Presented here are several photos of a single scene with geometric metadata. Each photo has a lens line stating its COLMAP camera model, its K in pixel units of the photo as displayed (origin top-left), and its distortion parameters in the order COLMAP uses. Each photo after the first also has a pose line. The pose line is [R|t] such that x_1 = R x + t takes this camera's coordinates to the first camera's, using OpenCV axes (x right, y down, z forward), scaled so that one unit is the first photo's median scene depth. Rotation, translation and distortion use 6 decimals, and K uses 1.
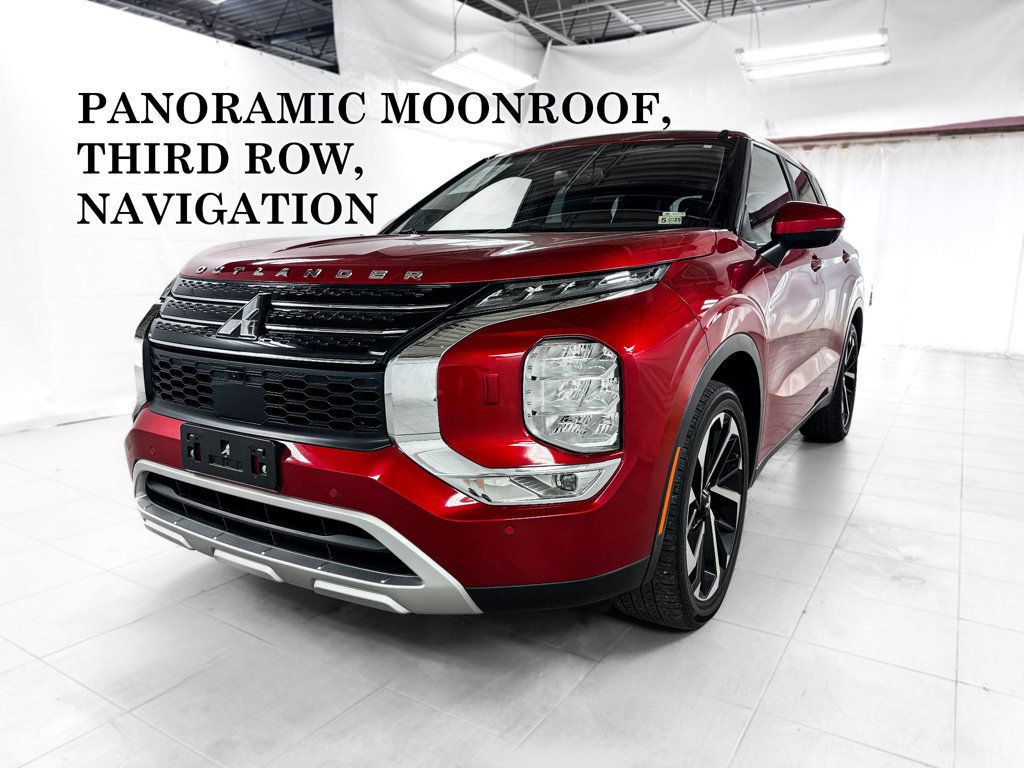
lens RADIAL K [[734.2, 0, 512.0], [0, 734.2, 384.0], [0, 0, 1]] dist [0.034066, -0.022042]
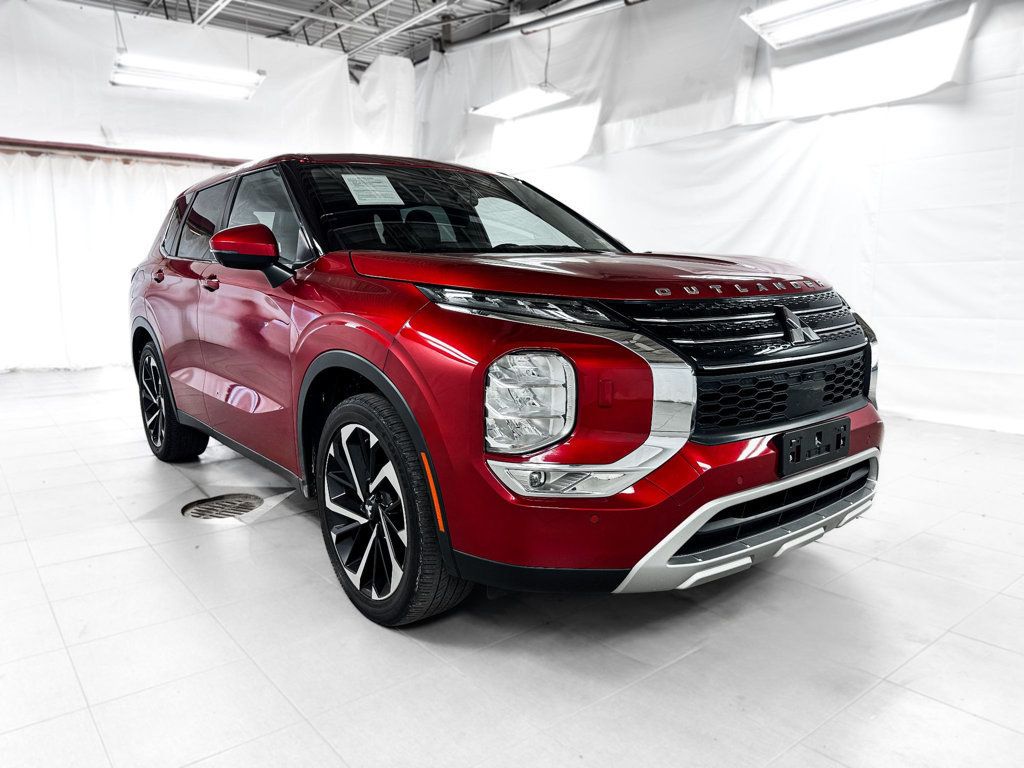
lens RADIAL K [[770.4, 0, 512.0], [0, 770.4, 384.0], [0, 0, 1]] dist [-0.004678, -0.002432]
pose [[0.355762, -0.146574, 0.923011, -0.390334], [0.173878, 0.980762, 0.088726, -0.044537], [-0.918259, 0.128926, 0.374404, 0.228498]]
